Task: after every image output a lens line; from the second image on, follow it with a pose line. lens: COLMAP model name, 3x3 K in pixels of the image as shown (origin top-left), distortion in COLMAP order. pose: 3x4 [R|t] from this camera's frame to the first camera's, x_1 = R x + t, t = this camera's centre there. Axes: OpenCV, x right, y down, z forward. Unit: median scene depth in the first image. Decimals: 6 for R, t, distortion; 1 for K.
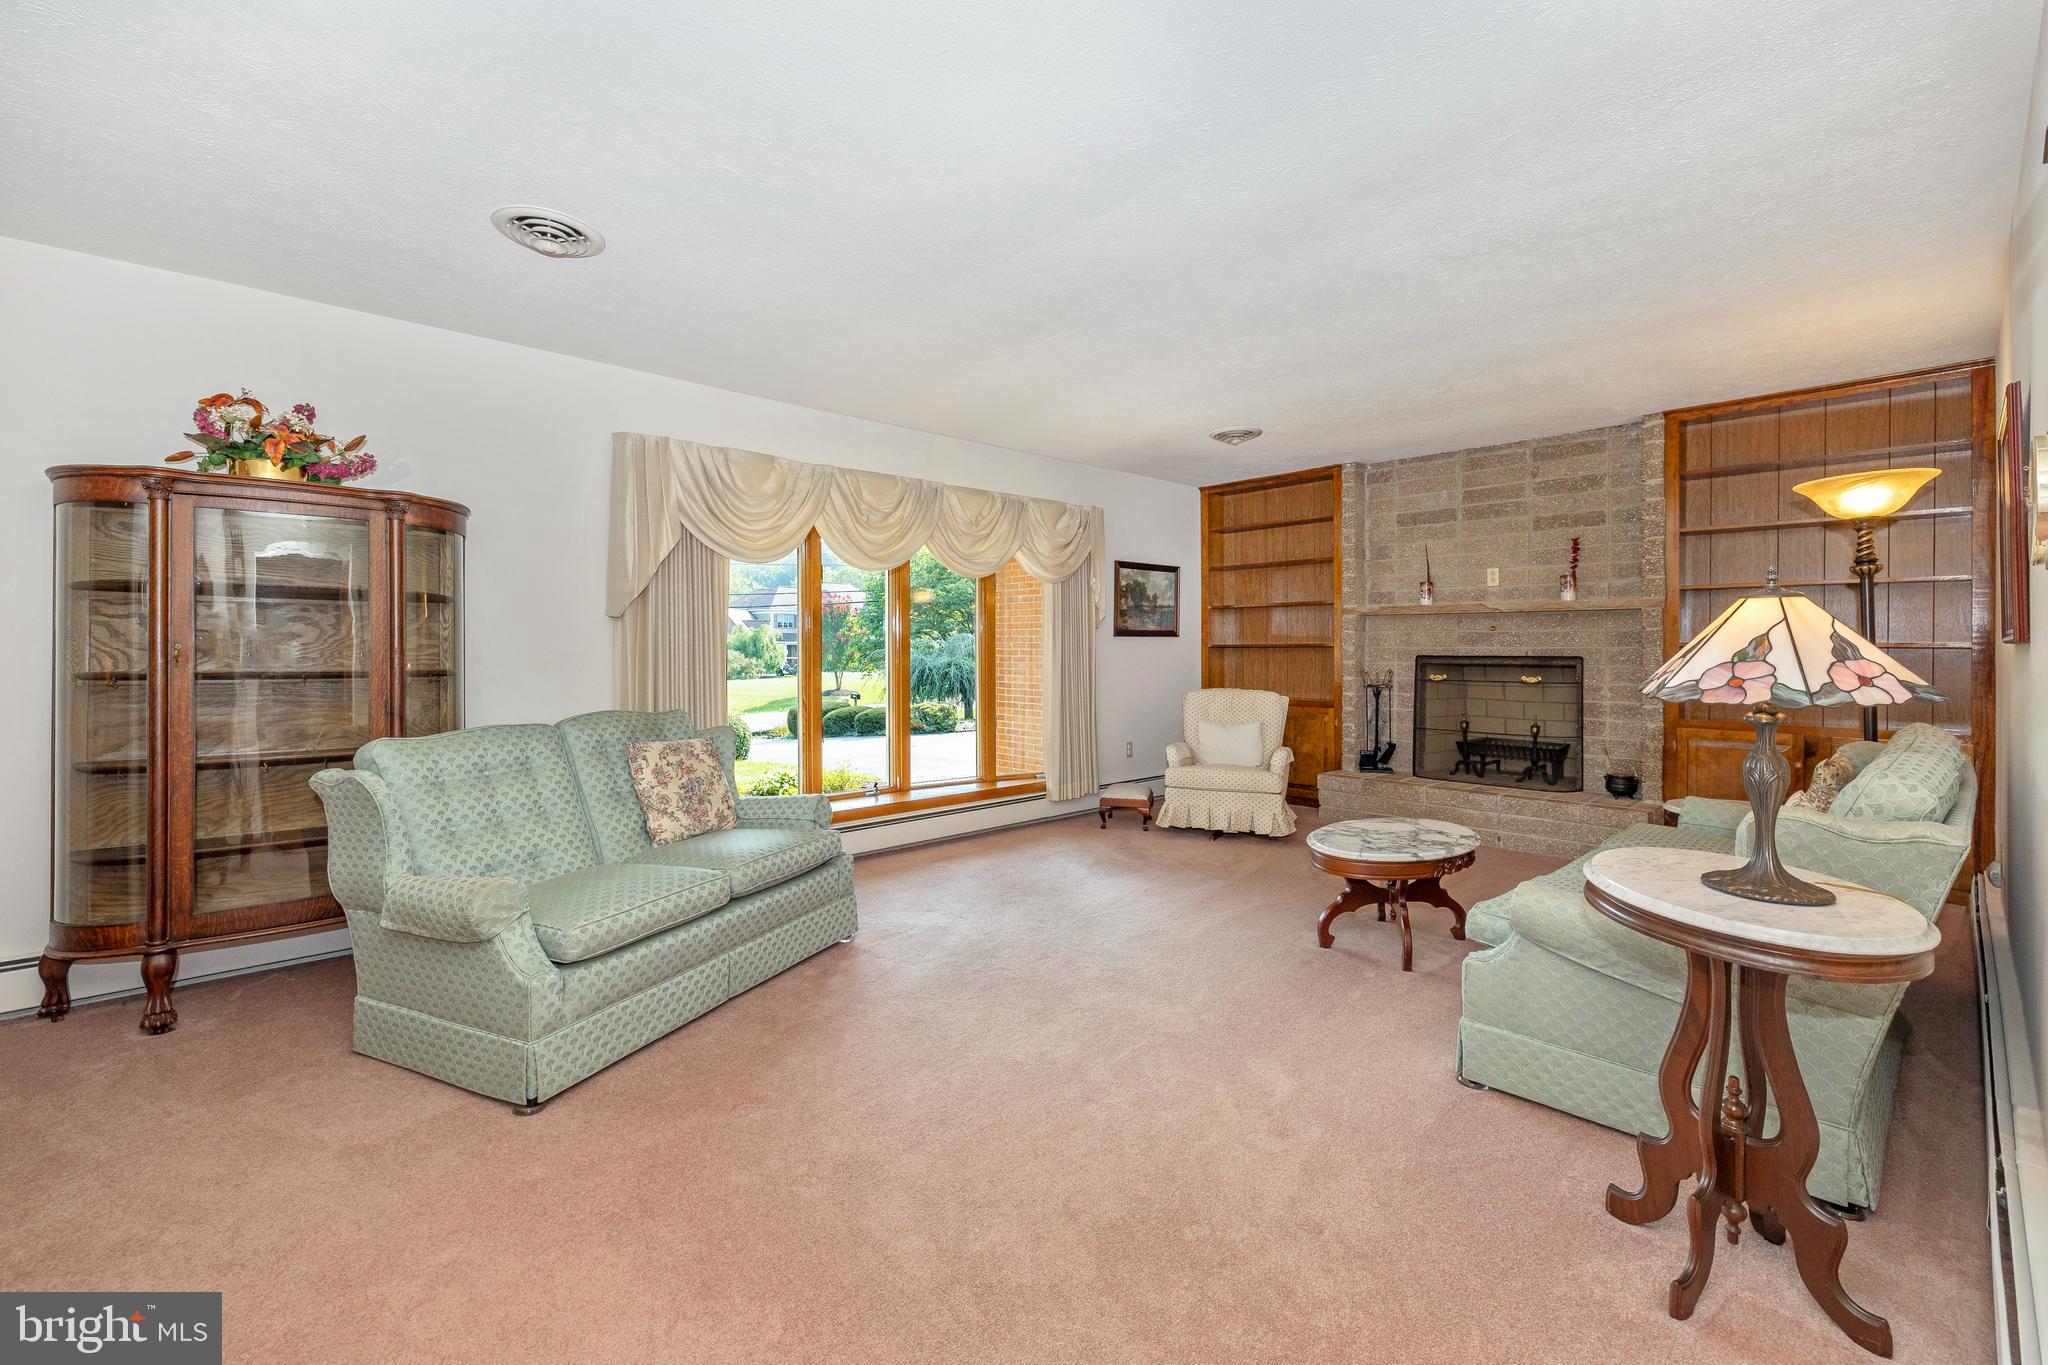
lens RADIAL K [[863.2, 0, 1026.6], [0, 863.2, 653.9], [0, 0, 1]] dist [-0.001082, 0.000095]
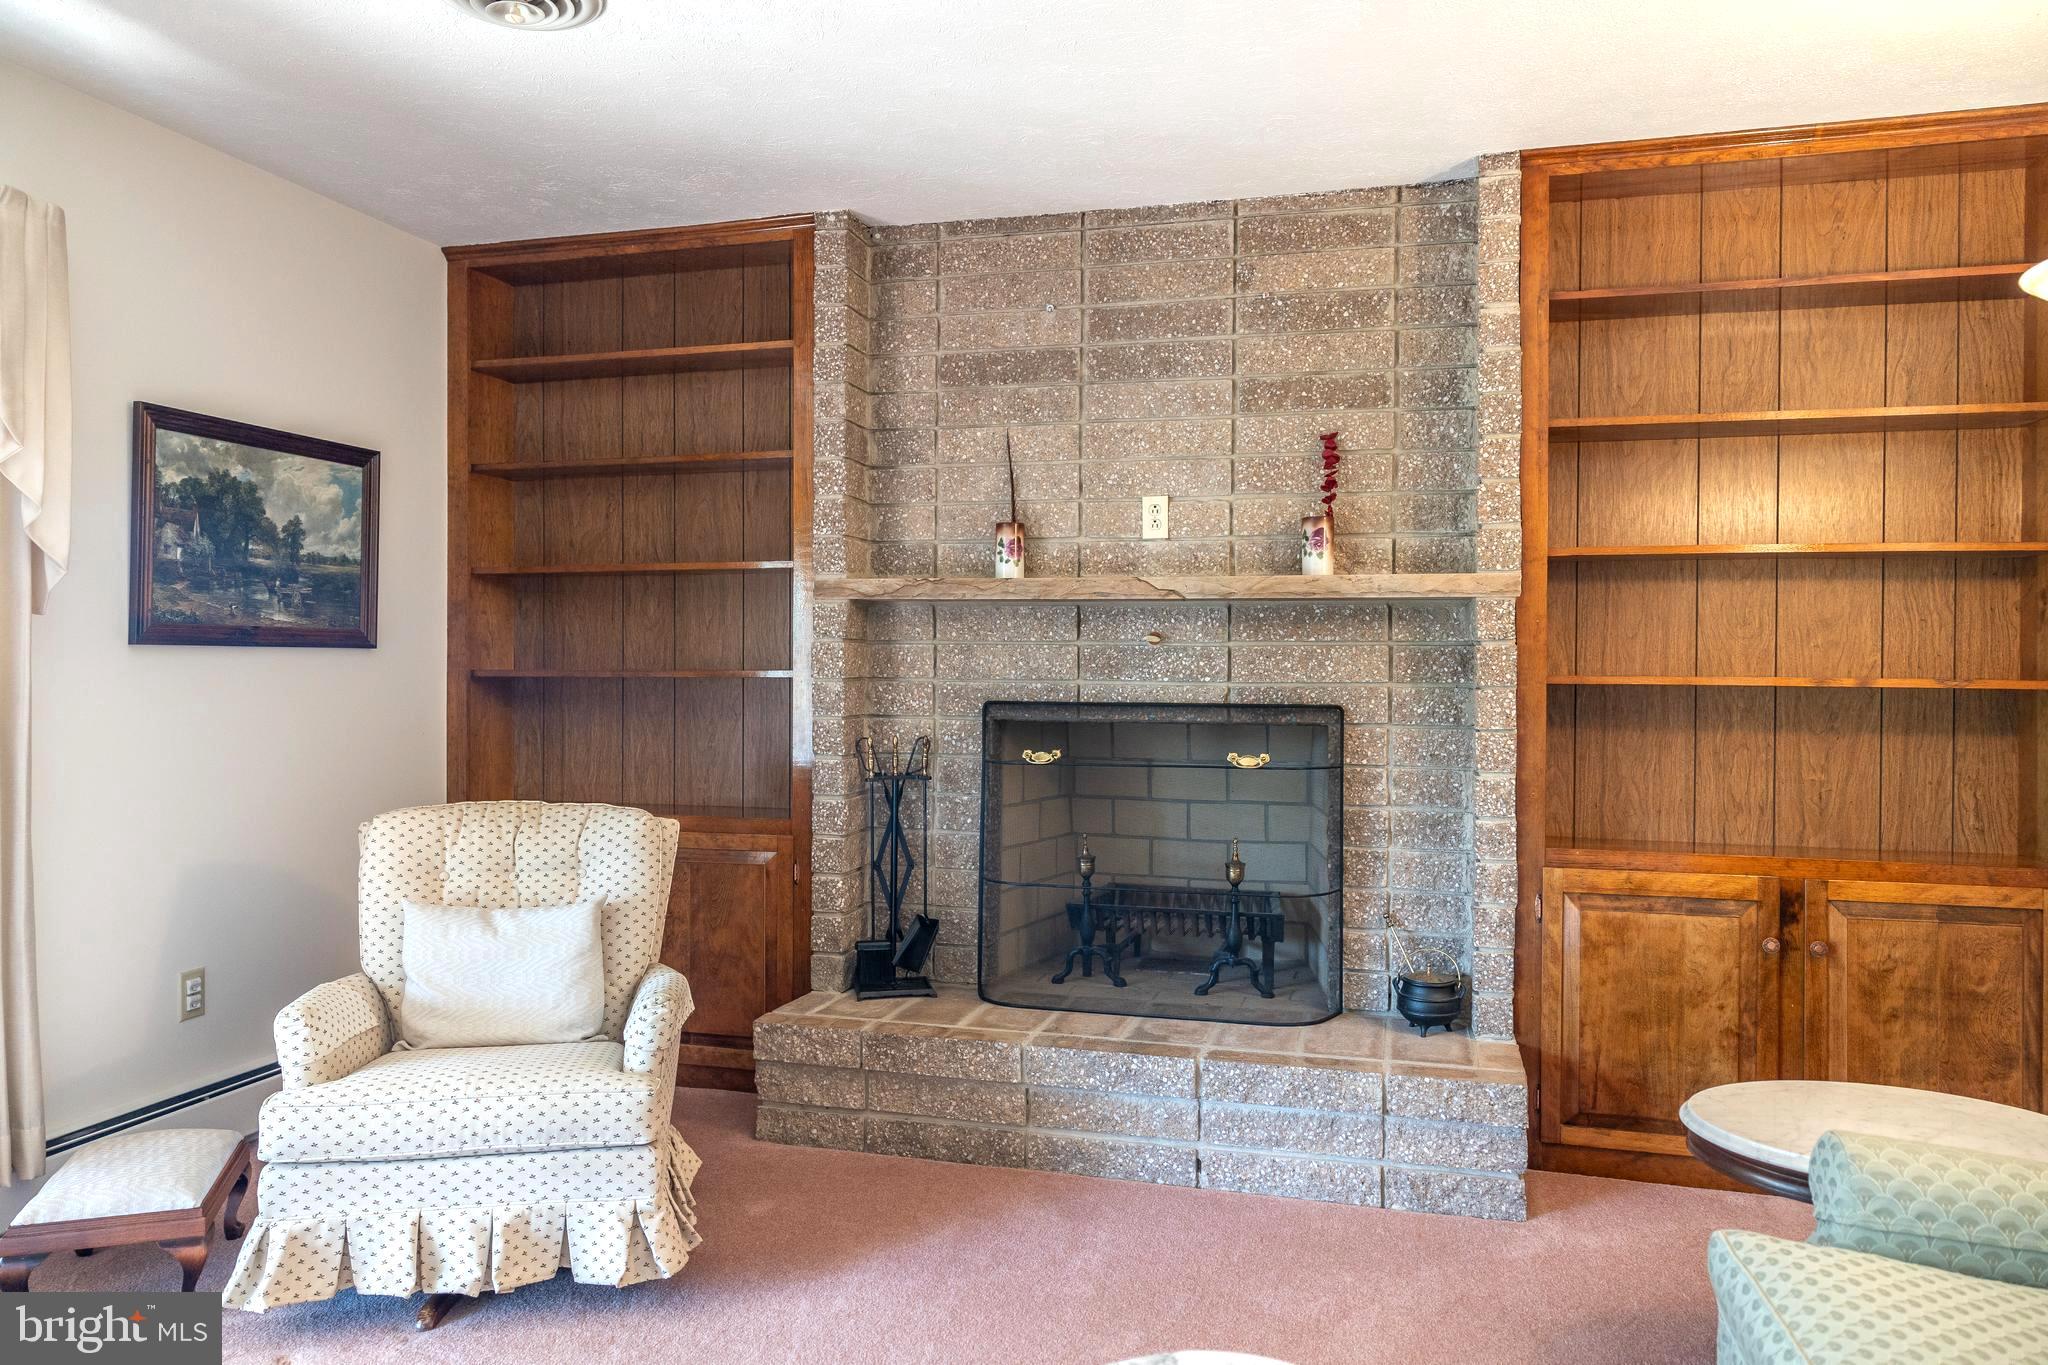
lens RADIAL K [[1393.9, 0, 1024.1], [0, 1393.9, 676.5], [0, 0, 1]] dist [-0.002686, -0.000337]
pose [[0.857859, 0.002547, 0.513879, 0.133723], [-0.002654, 0.999996, -0.000526, -0.010291], [-0.513879, -0.000913, 0.857862, 0.445664]]
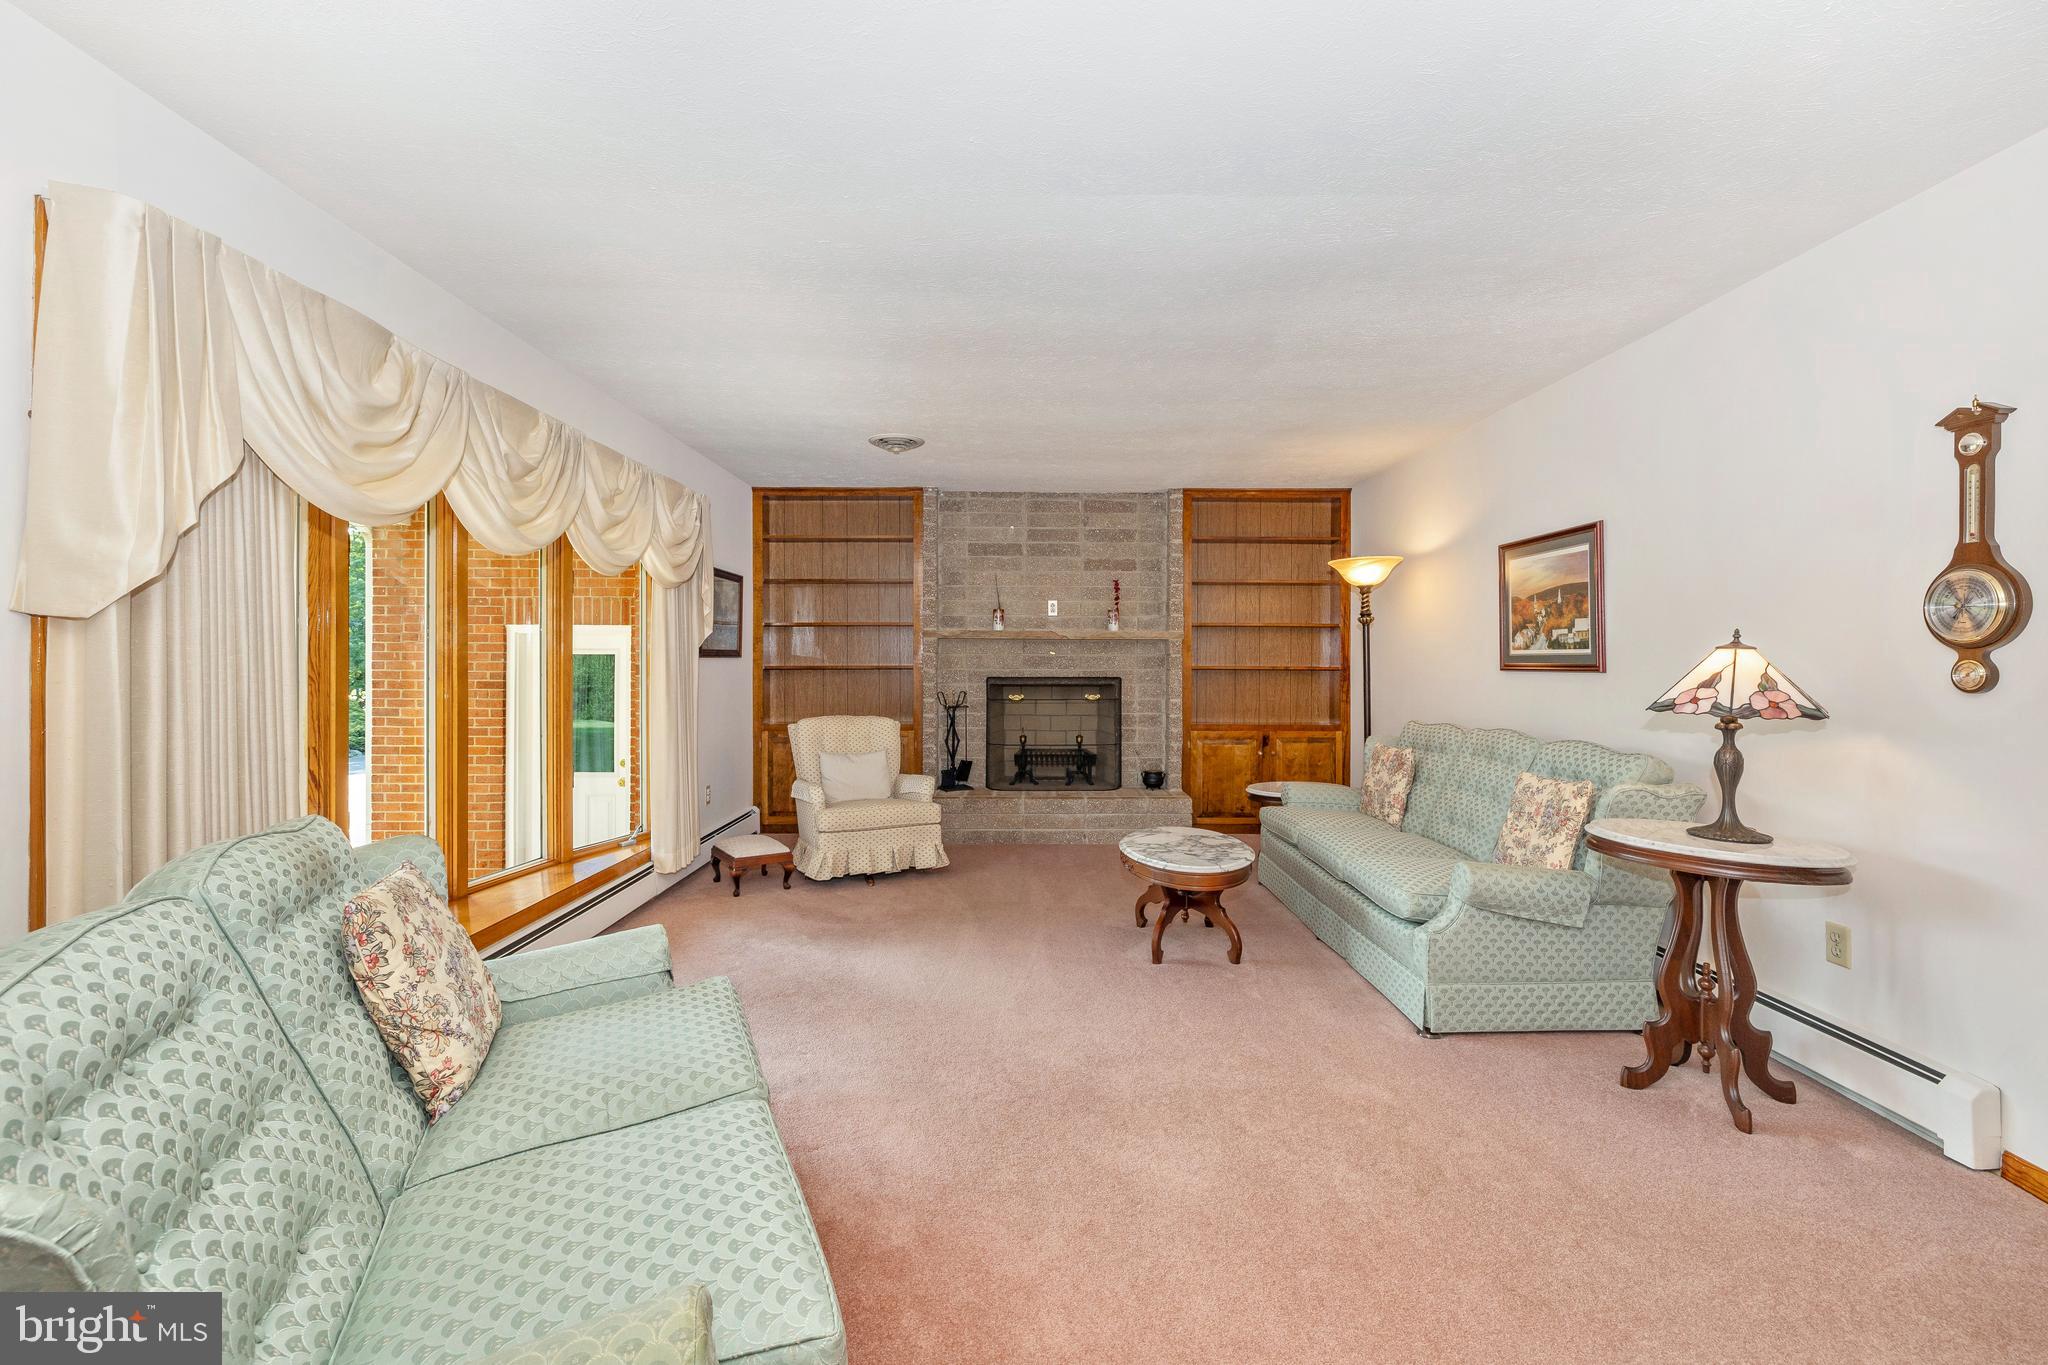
lens RADIAL K [[863.2, 0, 1042.9], [0, 863.2, 672.0], [0, 0, 1]] dist [-0.001082, 0.000095]
pose [[0.672932, -0.007268, 0.739669, -0.312468], [0.004467, 0.999973, 0.005763, -0.011065], [-0.739691, -0.000574, 0.672946, 0.241510]]
